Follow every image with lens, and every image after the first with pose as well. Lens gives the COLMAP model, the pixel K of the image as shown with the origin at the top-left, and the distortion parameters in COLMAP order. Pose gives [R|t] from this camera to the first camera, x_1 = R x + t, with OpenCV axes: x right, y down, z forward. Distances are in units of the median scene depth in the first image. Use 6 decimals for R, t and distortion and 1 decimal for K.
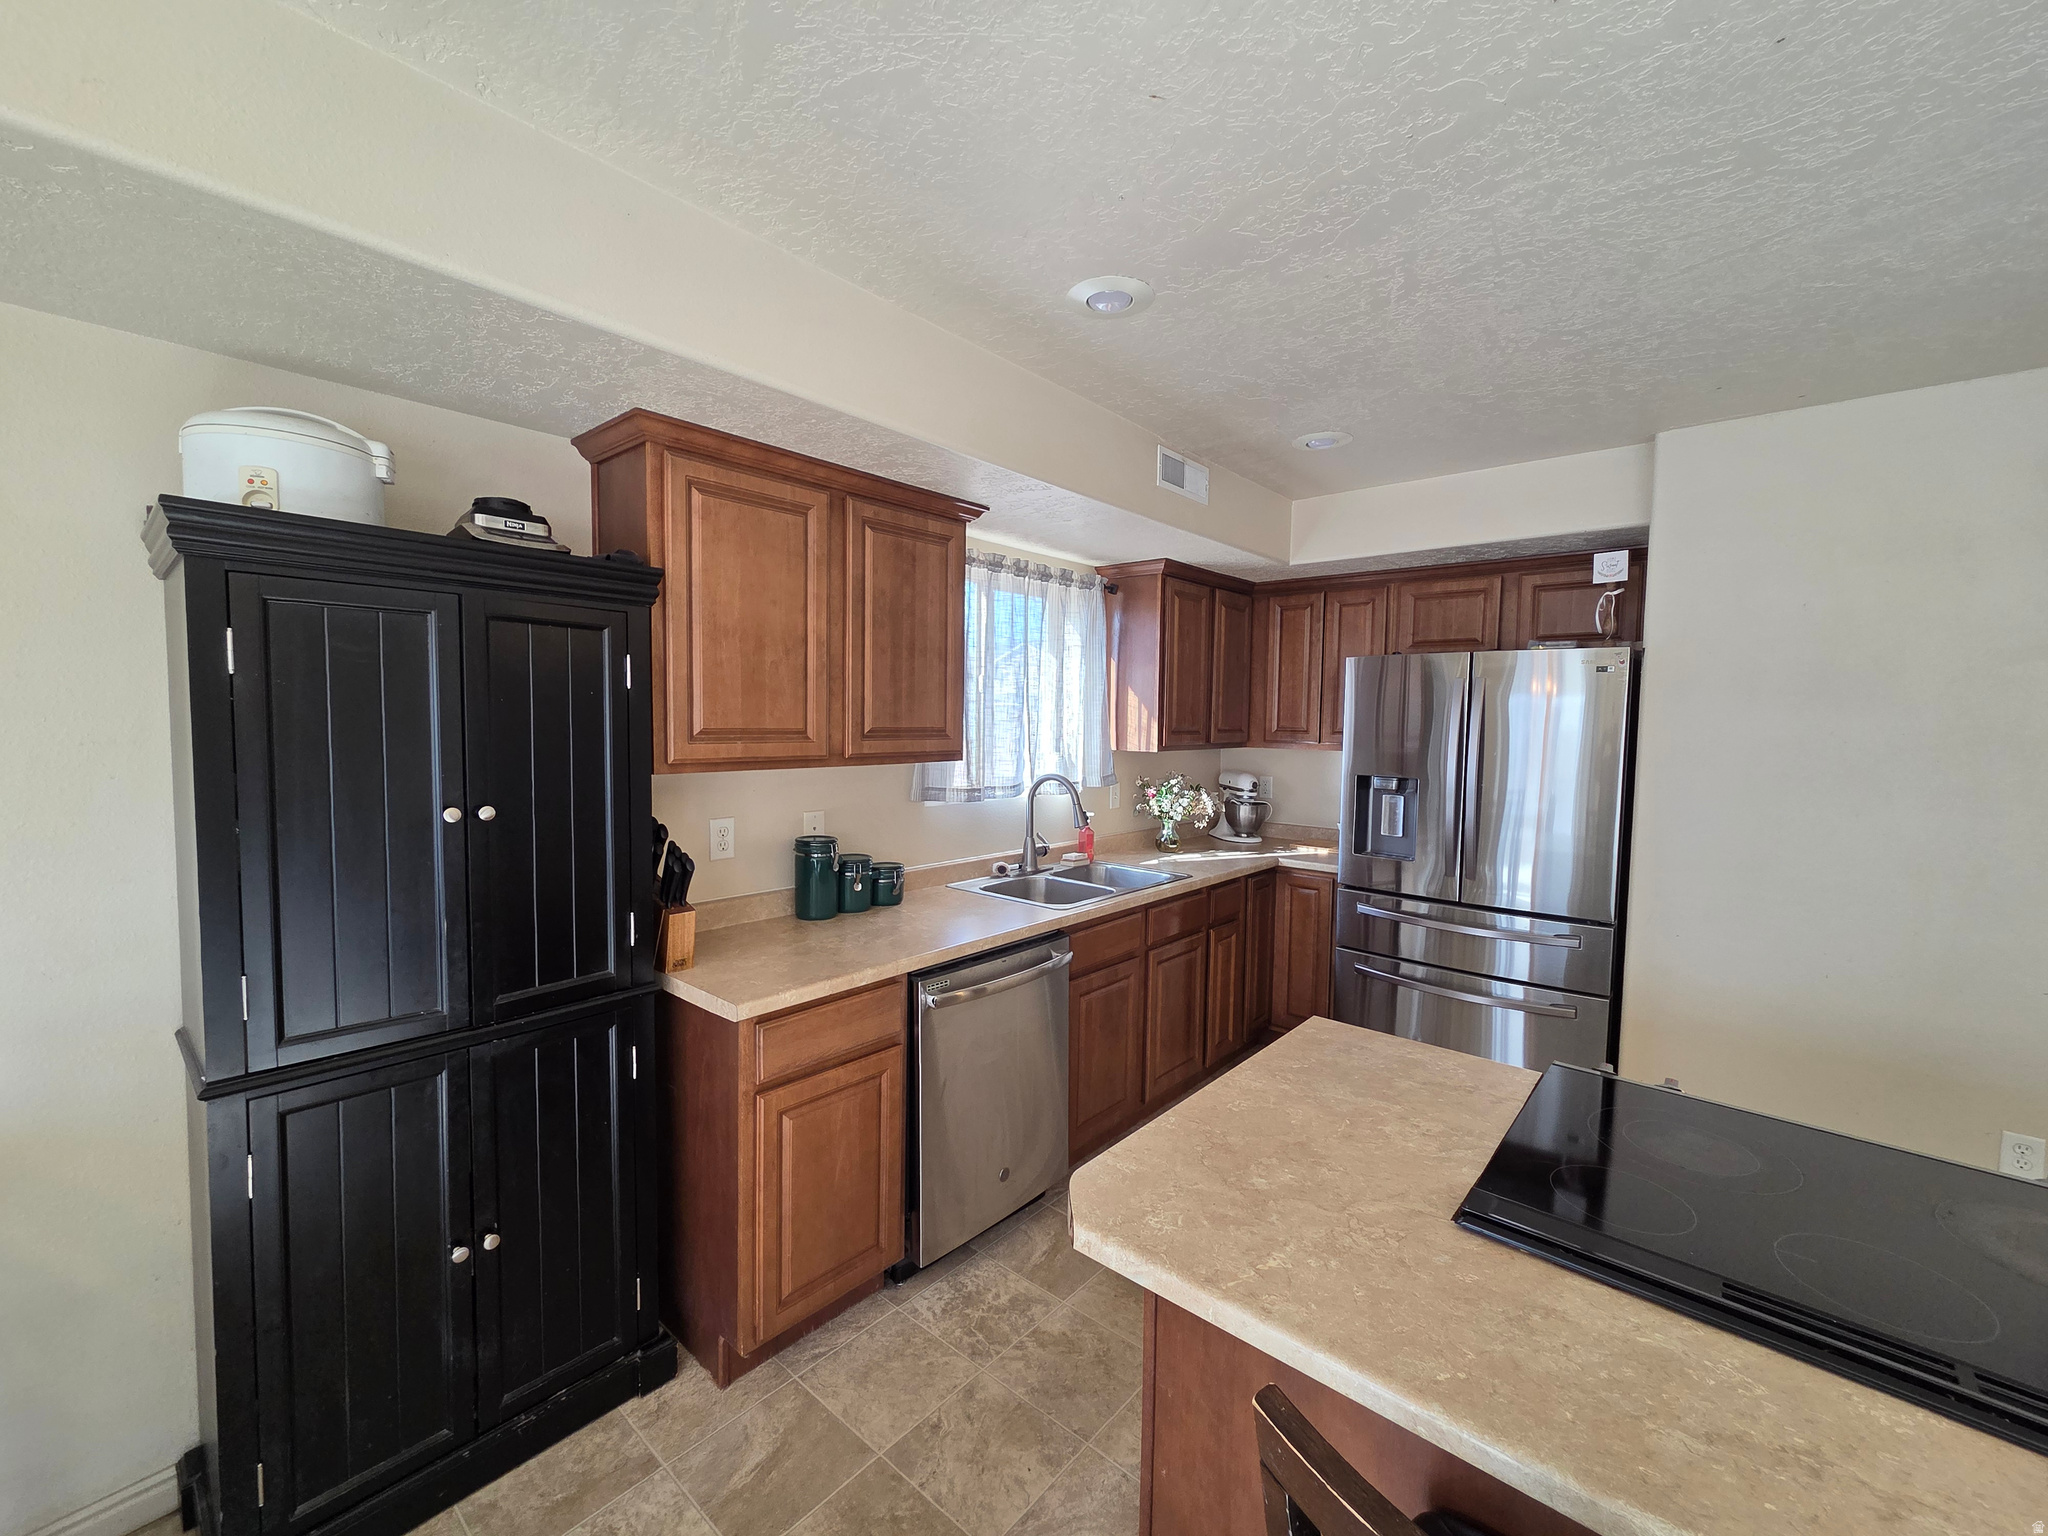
lens RADIAL K [[835.8, 0, 1038.3], [0, 835.8, 771.9], [0, 0, 1]] dist [0.001913, -0.001122]
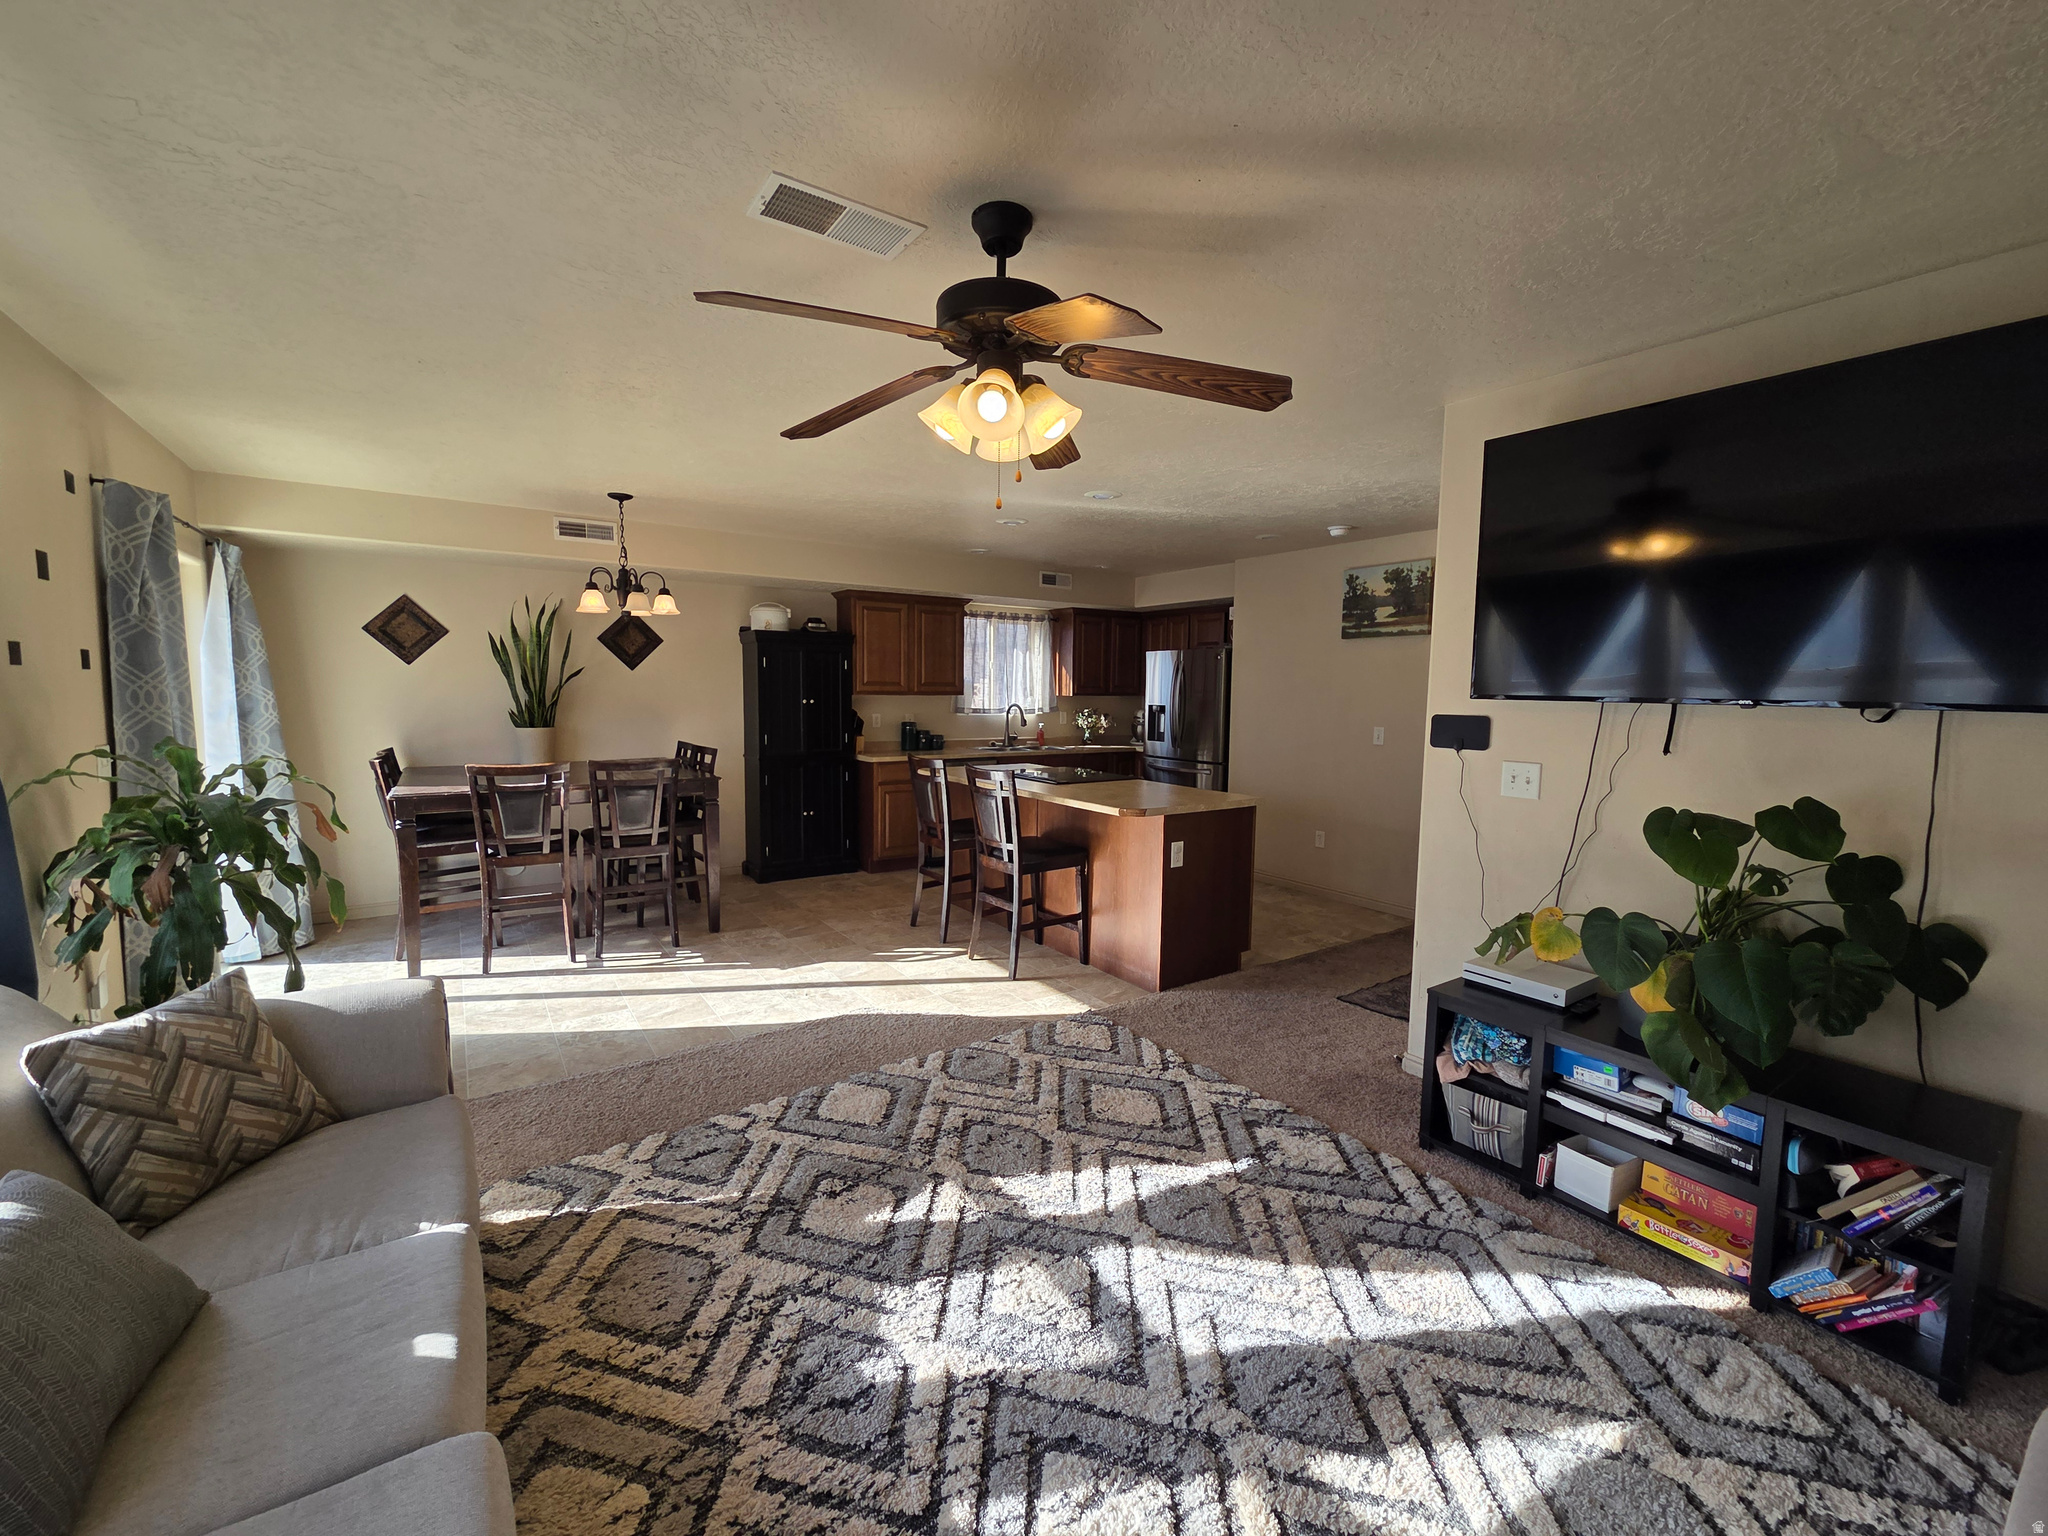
lens RADIAL K [[835.8, 0, 1031.2], [0, 835.8, 773.0], [0, 0, 1]] dist [0.001913, -0.001122]
pose [[0.964778, 0.022071, -0.262139, 0.978733], [-0.013923, 0.999362, 0.032897, 0.170826], [0.262698, -0.028089, 0.964469, -1.802759]]
